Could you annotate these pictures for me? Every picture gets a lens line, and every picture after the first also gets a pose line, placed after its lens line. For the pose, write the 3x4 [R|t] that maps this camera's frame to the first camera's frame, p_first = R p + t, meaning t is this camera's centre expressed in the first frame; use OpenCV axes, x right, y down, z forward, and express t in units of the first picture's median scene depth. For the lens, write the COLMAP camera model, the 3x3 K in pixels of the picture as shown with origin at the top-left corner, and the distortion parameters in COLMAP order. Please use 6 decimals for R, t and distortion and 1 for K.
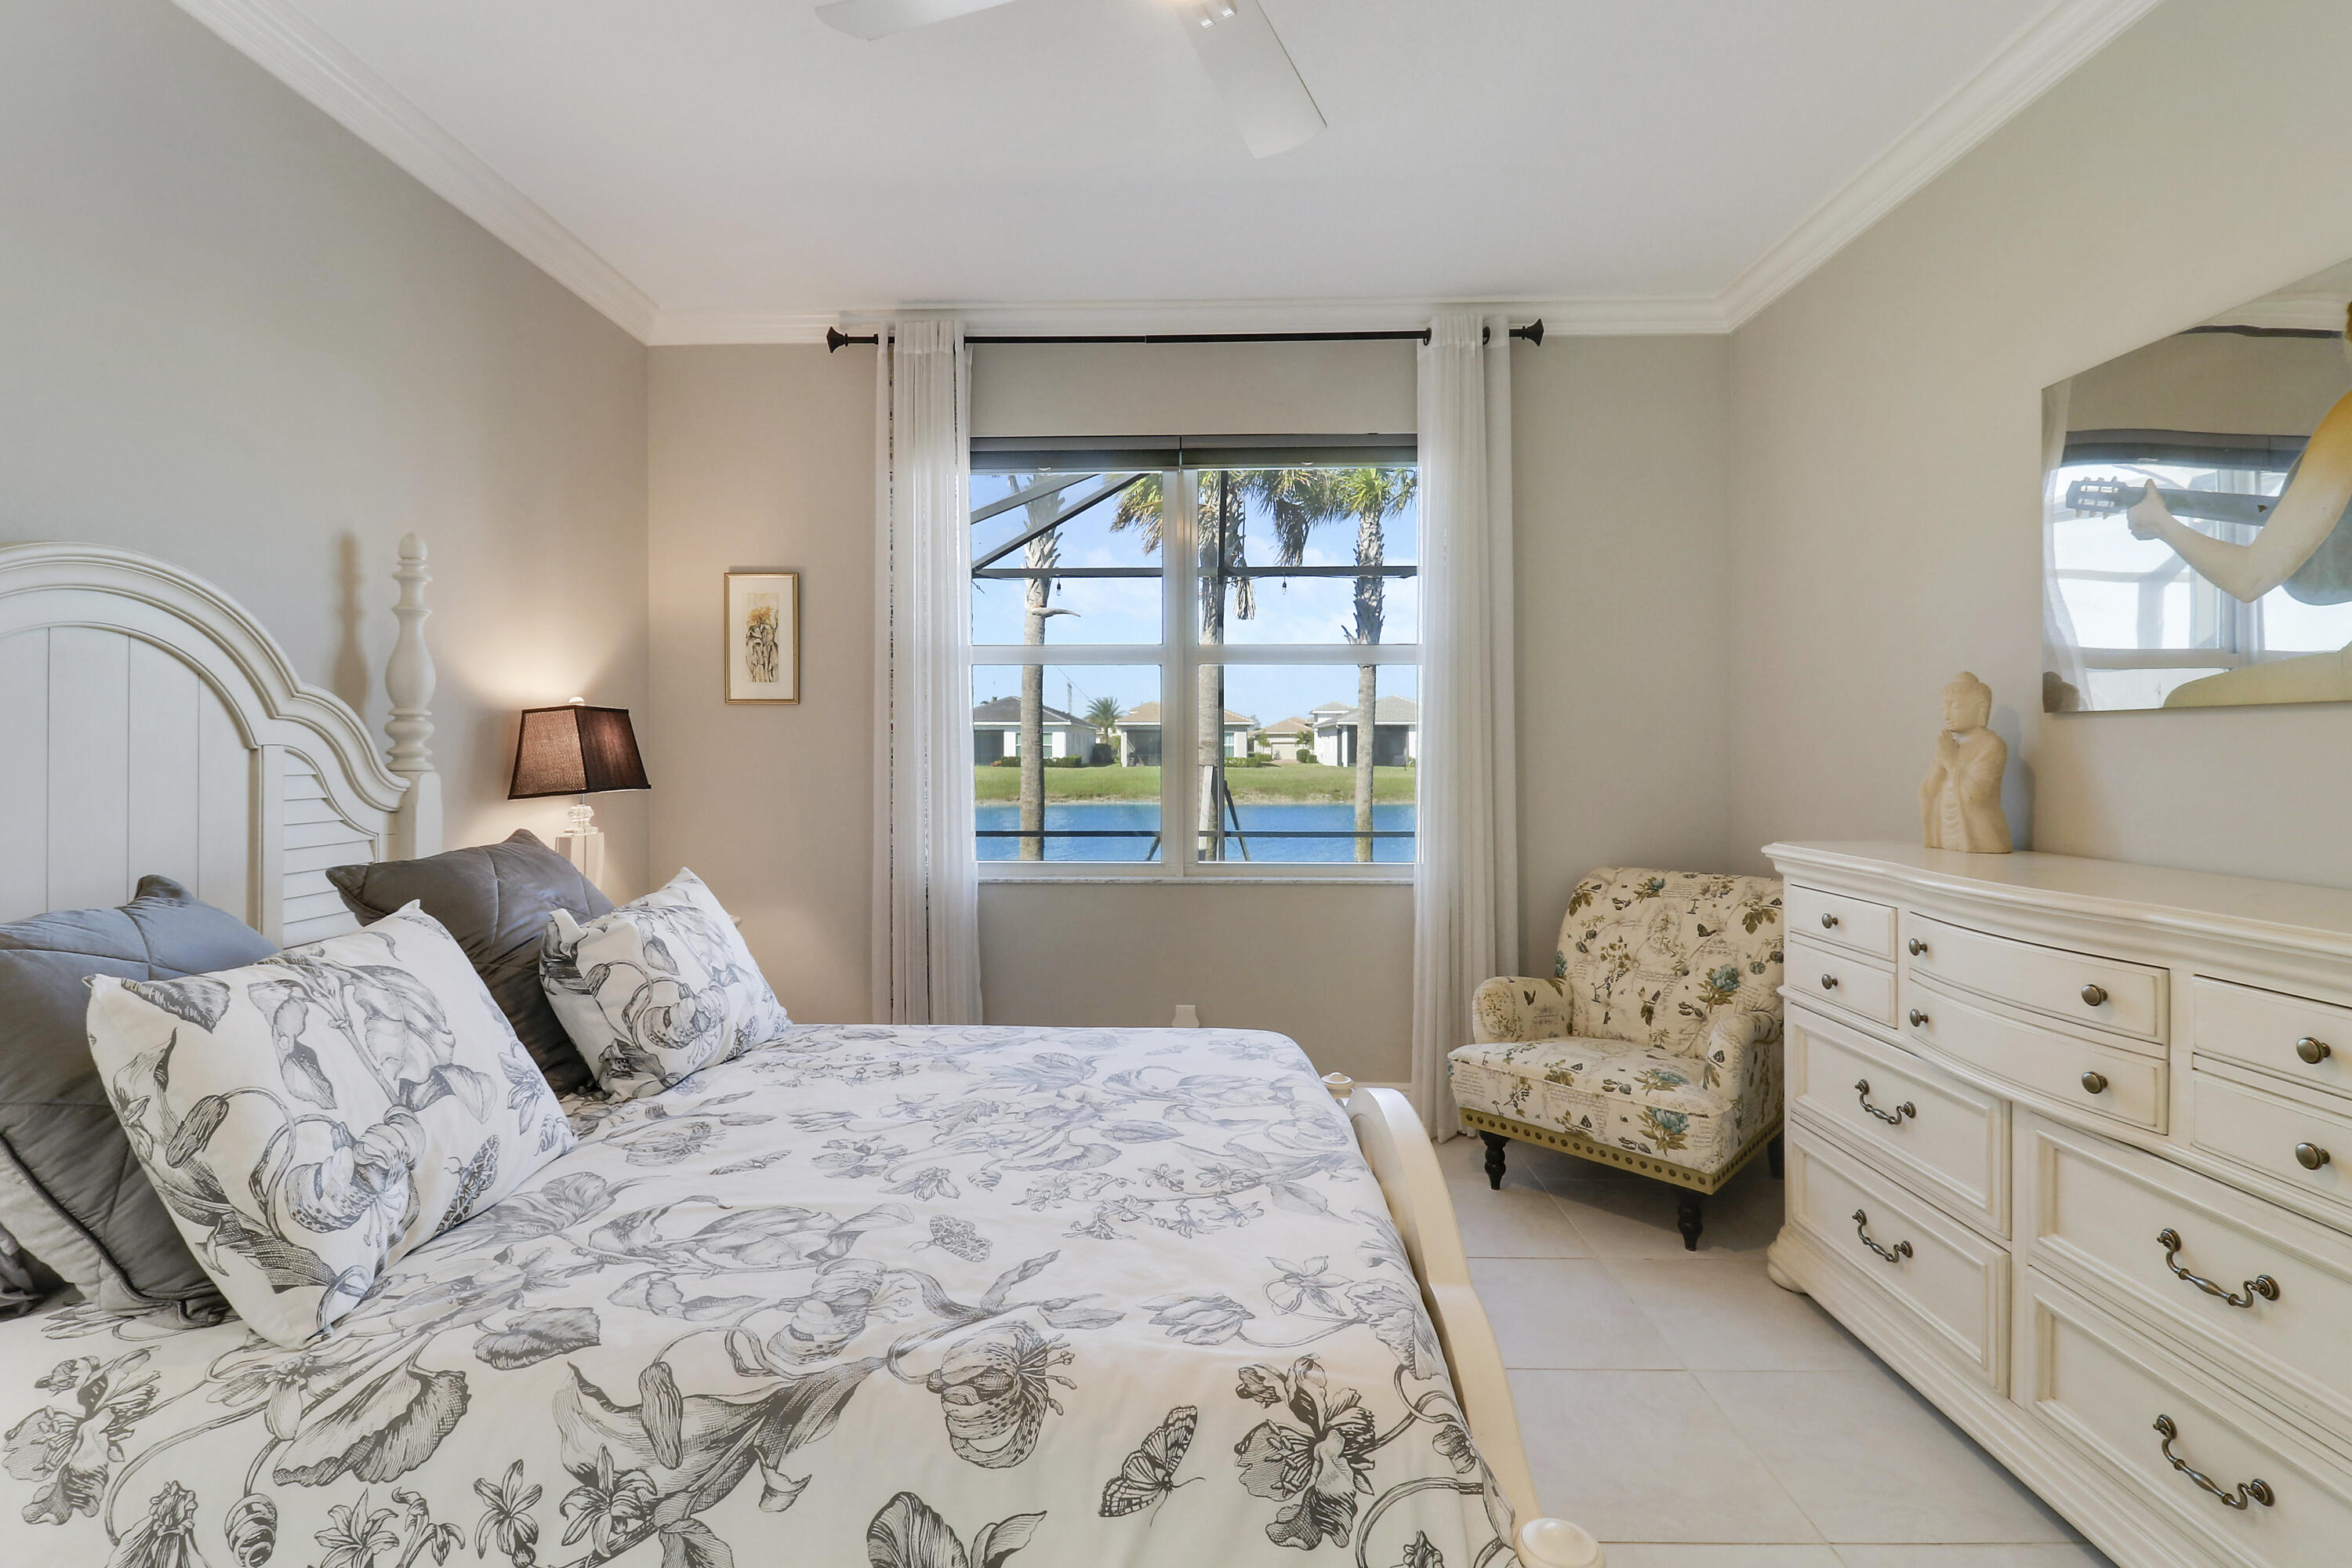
lens RADIAL K [[1104.2, 0, 1178.4], [0, 1104.2, 748.1], [0, 0, 1]] dist [-0.000532, -0.010602]
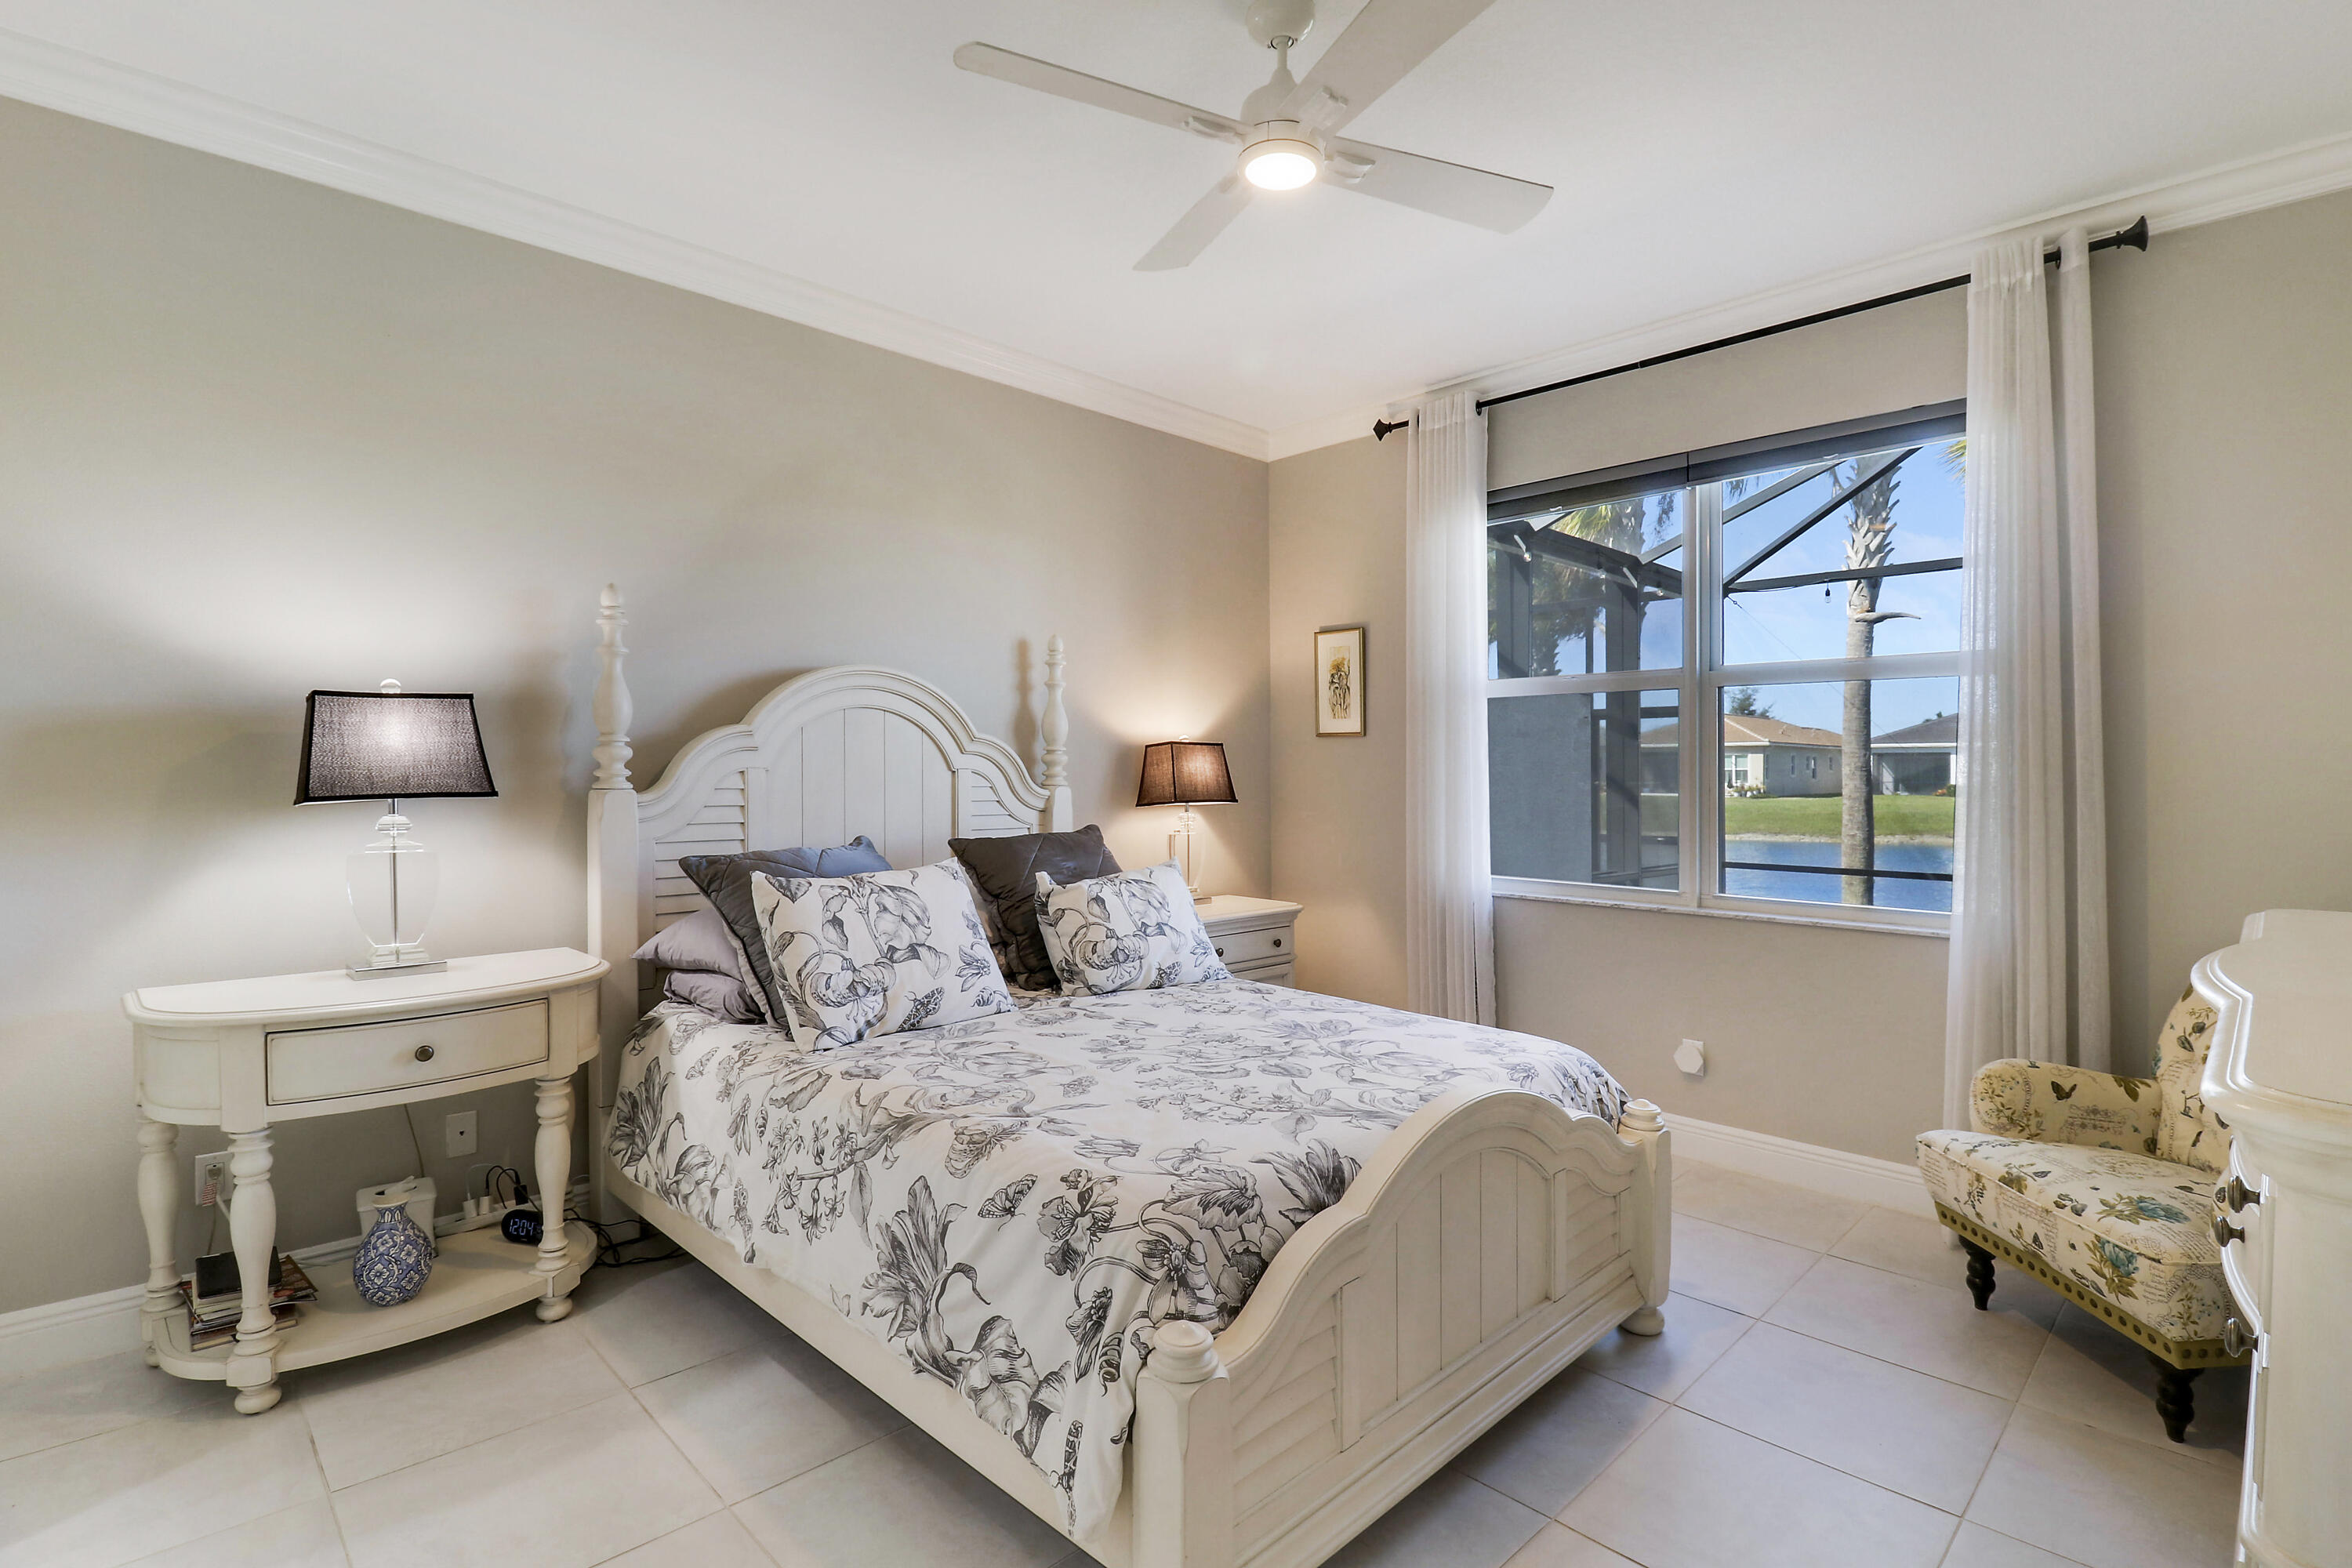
lens RADIAL K [[1104.2, 0, 1186.9], [0, 1104.2, 785.4], [0, 0, 1]] dist [-0.000532, -0.010602]
pose [[0.719376, 0.013490, -0.694490, 0.495843], [-0.005179, 0.999888, 0.014057, -0.002377], [0.694602, -0.006515, 0.719365, -0.007276]]
